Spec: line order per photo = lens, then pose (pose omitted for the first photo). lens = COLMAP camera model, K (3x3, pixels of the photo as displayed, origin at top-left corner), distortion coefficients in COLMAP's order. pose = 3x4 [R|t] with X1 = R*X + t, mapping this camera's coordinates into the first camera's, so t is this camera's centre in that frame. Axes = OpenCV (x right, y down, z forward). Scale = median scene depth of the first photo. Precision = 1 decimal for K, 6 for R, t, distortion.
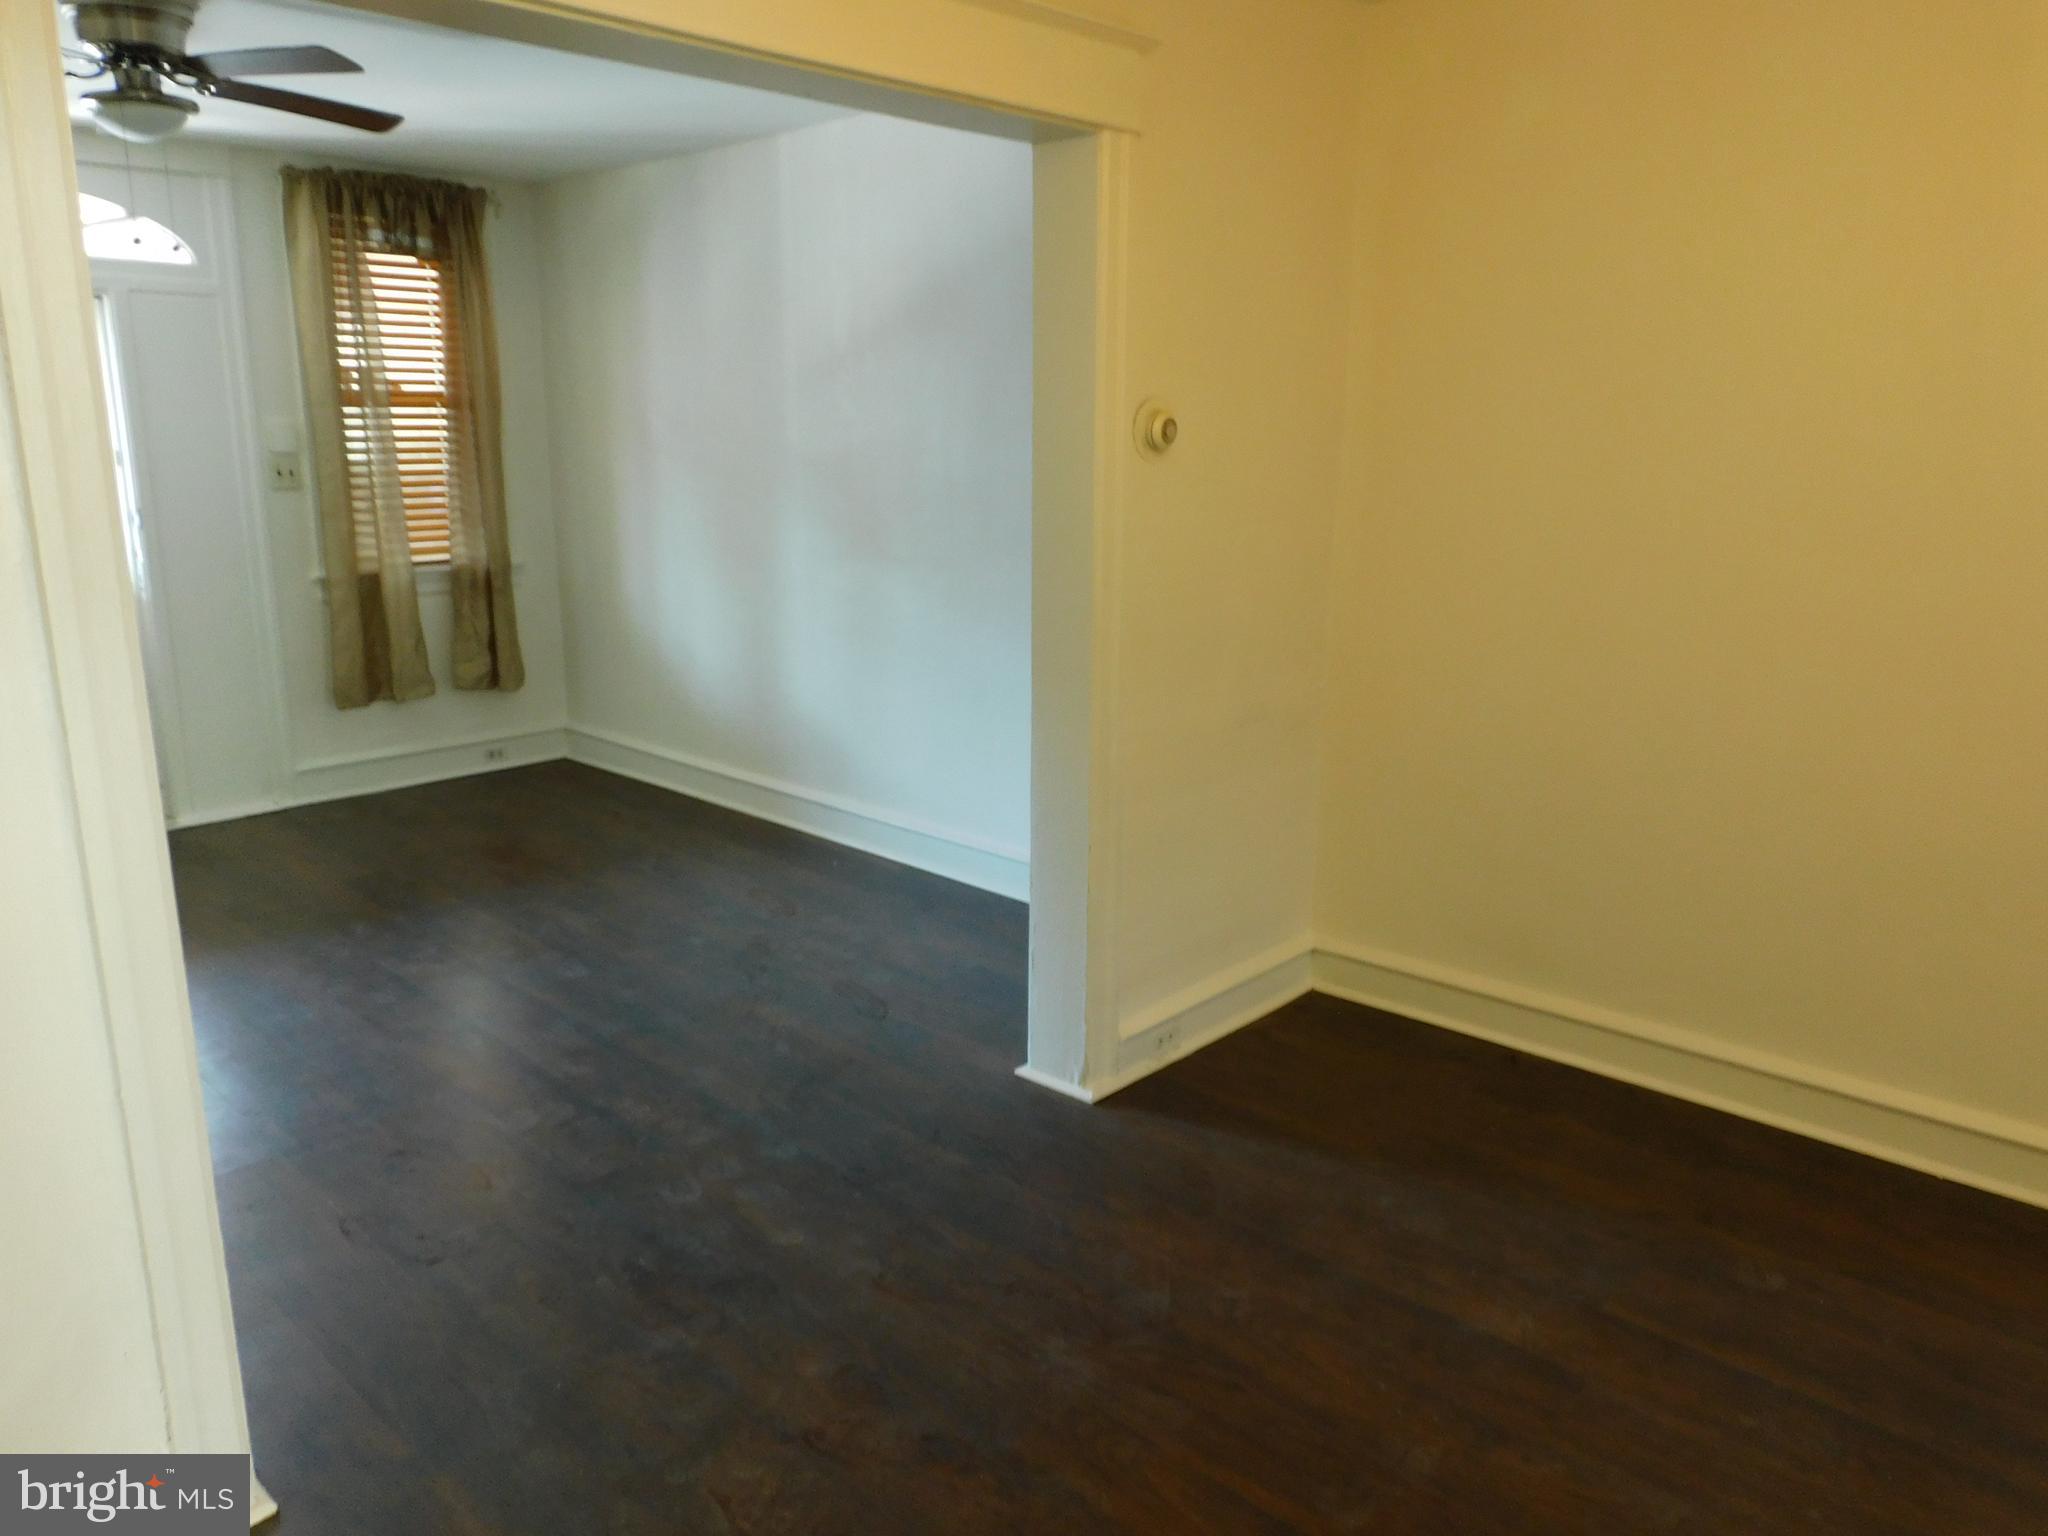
lens RADIAL K [[1442.0, 0, 1029.2], [0, 1442.0, 771.6], [0, 0, 1]] dist [-0.011390, -0.006092]
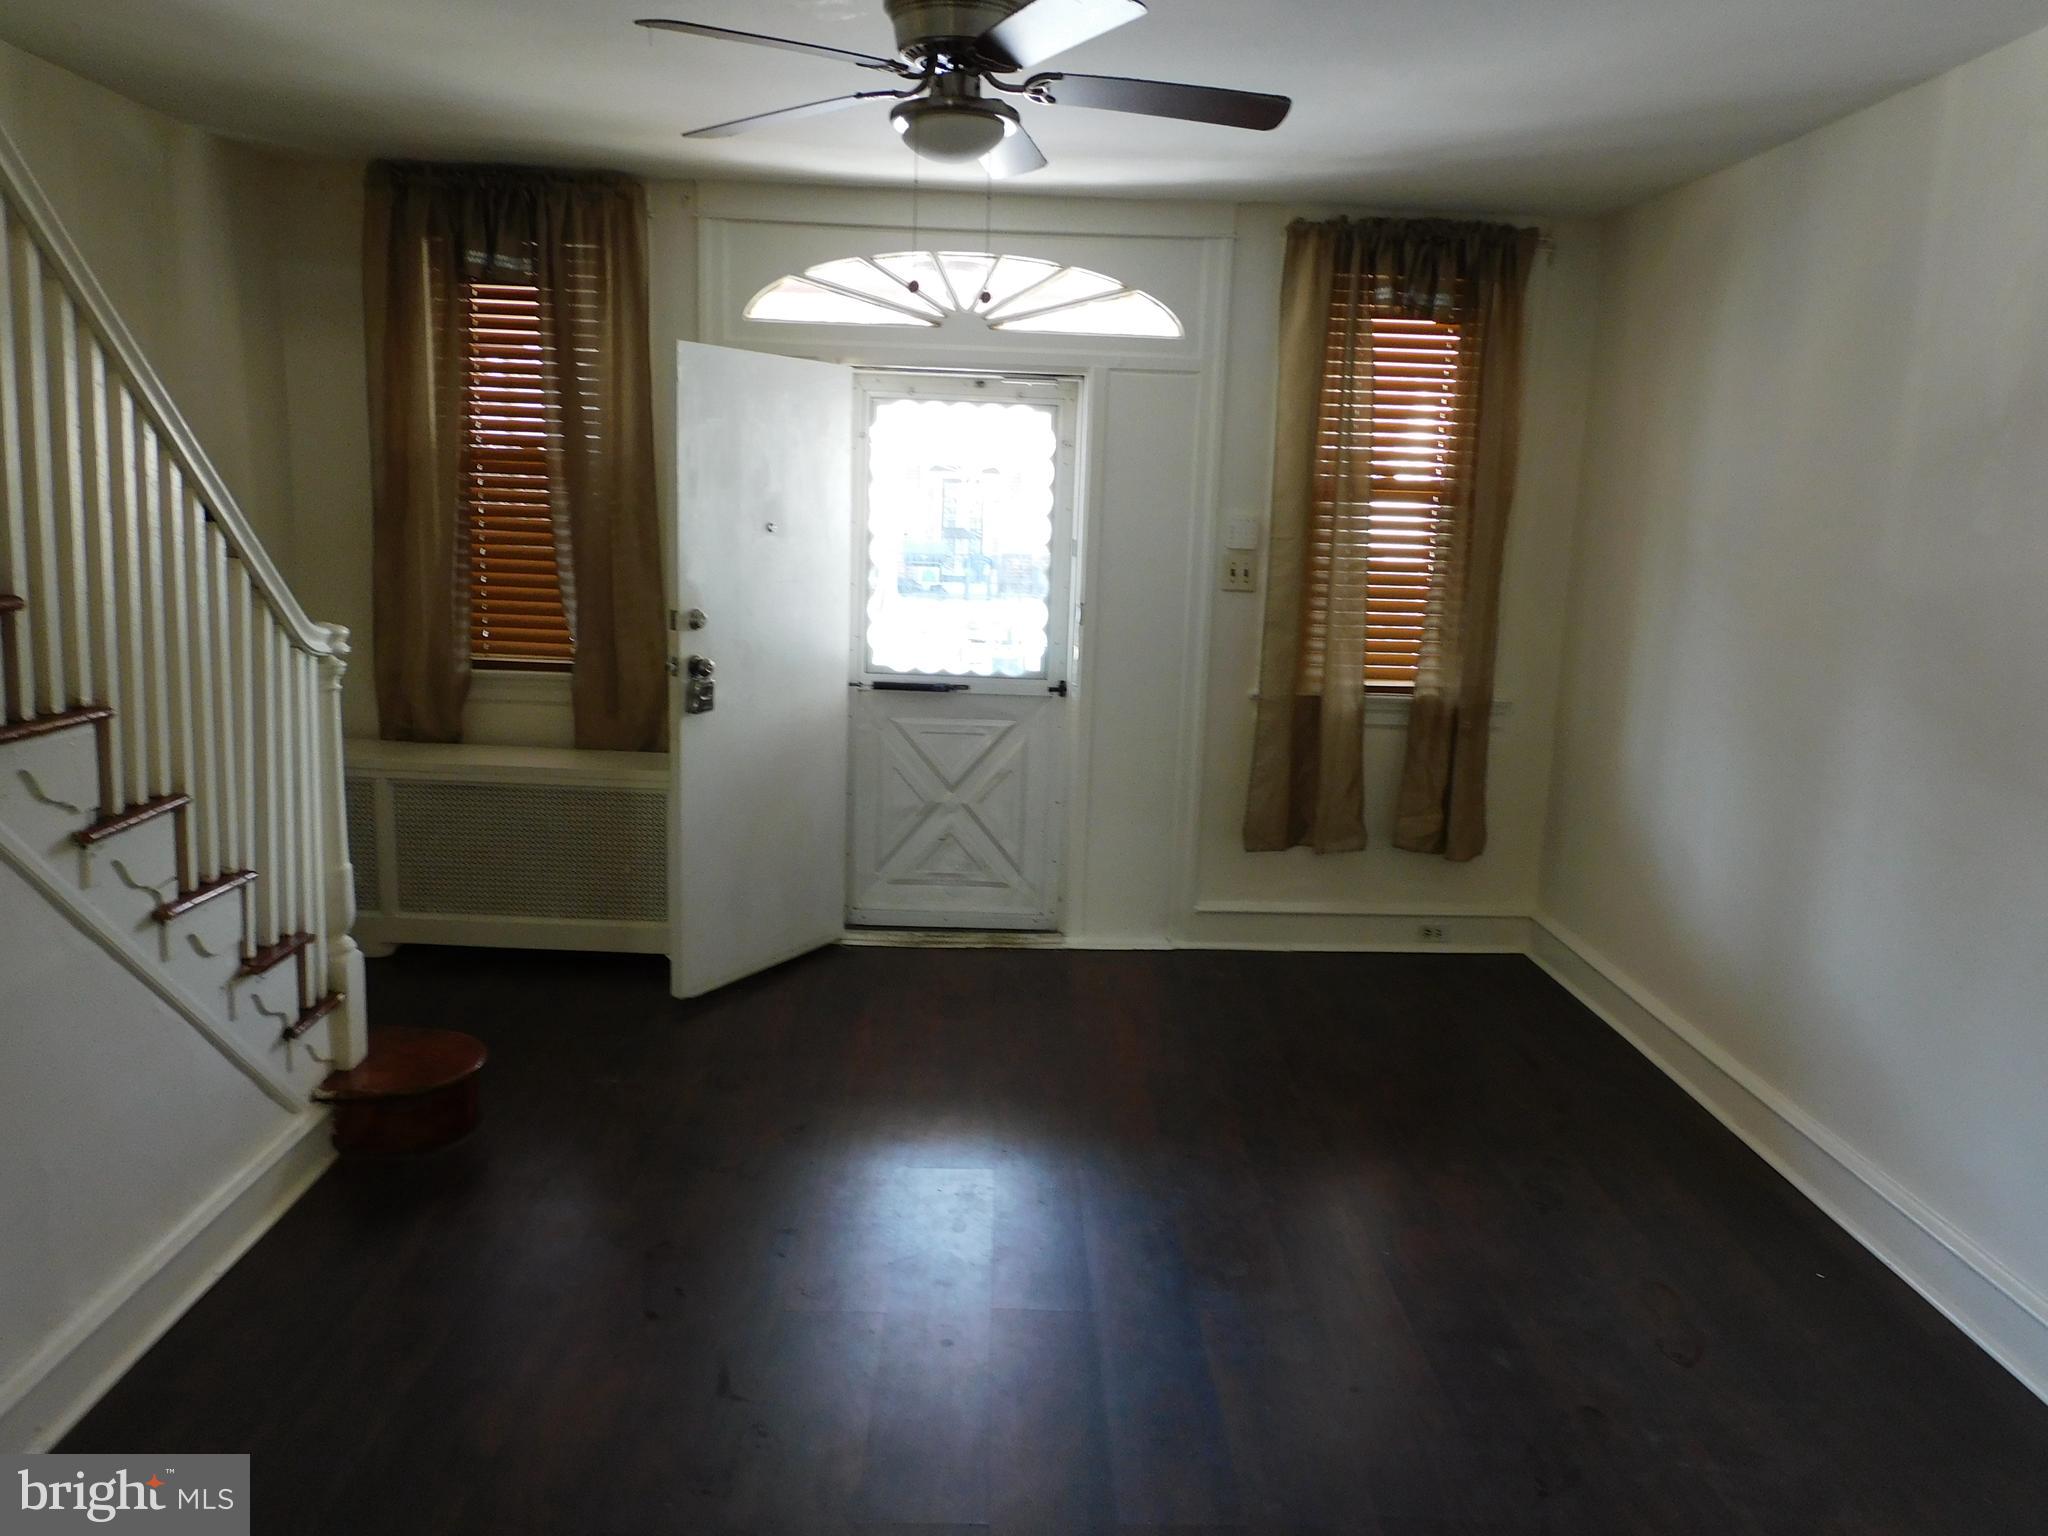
lens RADIAL K [[1442.0, 0, 1015.5], [0, 1442.0, 768.2], [0, 0, 1]] dist [-0.011390, -0.006092]
pose [[0.701951, 0.142996, -0.697723, 0.010330], [-0.191258, 0.981501, 0.008738, -0.071163], [0.686065, 0.127312, 0.716314, 0.287781]]
